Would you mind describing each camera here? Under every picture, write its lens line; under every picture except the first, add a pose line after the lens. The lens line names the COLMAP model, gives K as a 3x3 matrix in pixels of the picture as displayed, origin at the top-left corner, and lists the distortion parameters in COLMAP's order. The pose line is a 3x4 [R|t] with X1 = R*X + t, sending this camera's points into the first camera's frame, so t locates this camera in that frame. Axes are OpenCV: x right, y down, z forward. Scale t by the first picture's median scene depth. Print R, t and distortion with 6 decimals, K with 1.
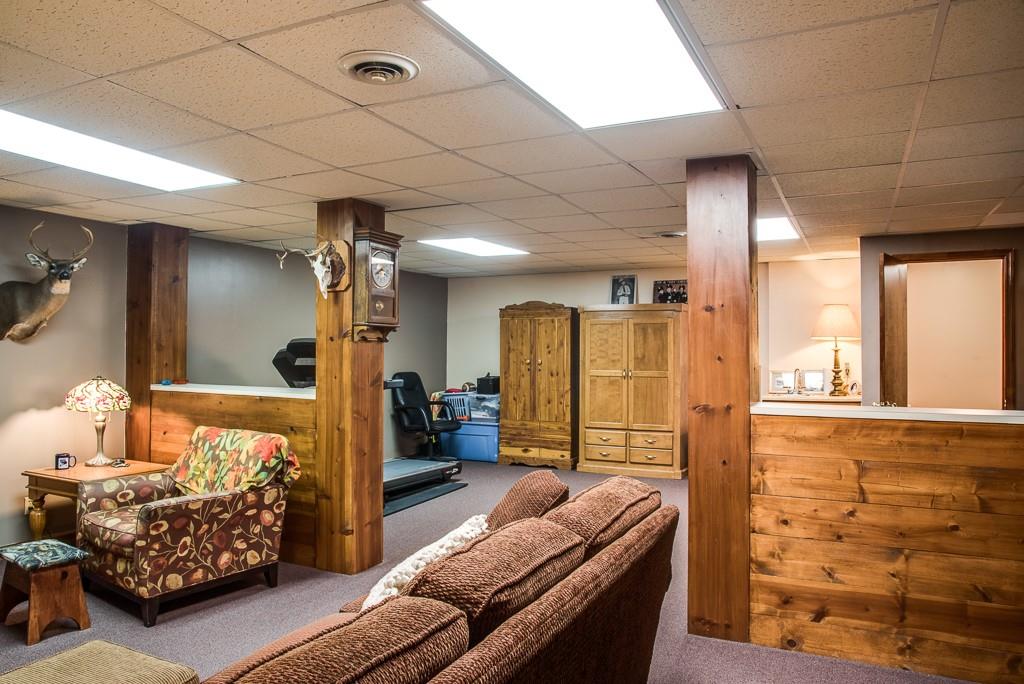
lens RADIAL K [[720.1, 0, 513.5], [0, 720.1, 334.1], [0, 0, 1]] dist [-0.089774, 0.054755]
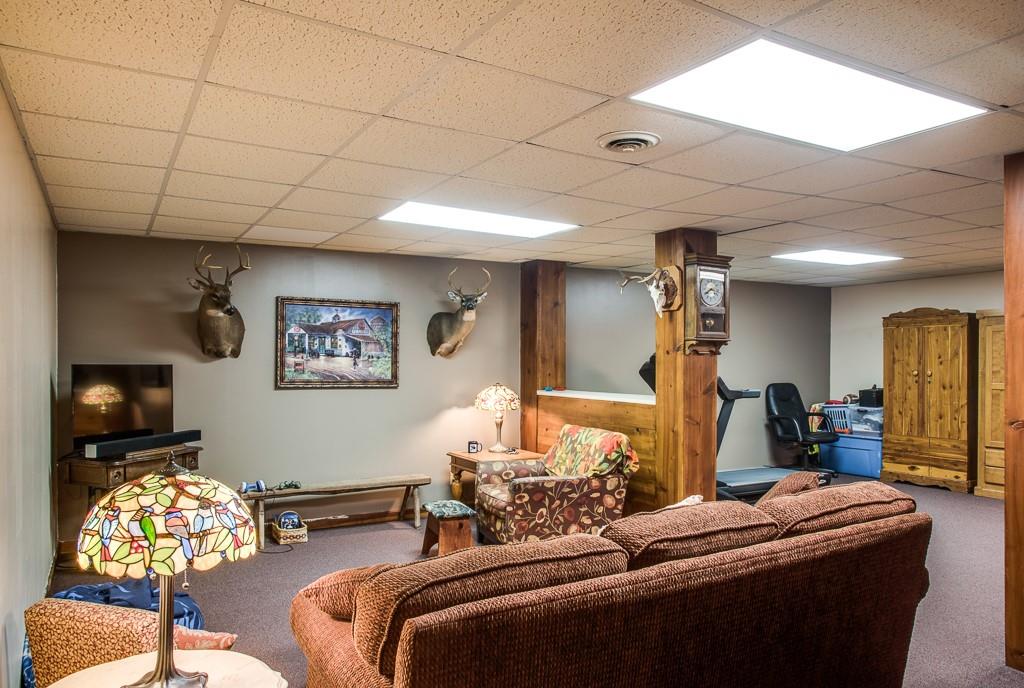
lens RADIAL K [[698.7, 0, 502.9], [0, 698.7, 356.9], [0, 0, 1]] dist [-0.077970, 0.049018]
pose [[0.836490, -0.007233, -0.547934, 0.136224], [0.015926, 0.999811, 0.011116, -0.002662], [0.547751, -0.018024, 0.836447, -0.076510]]
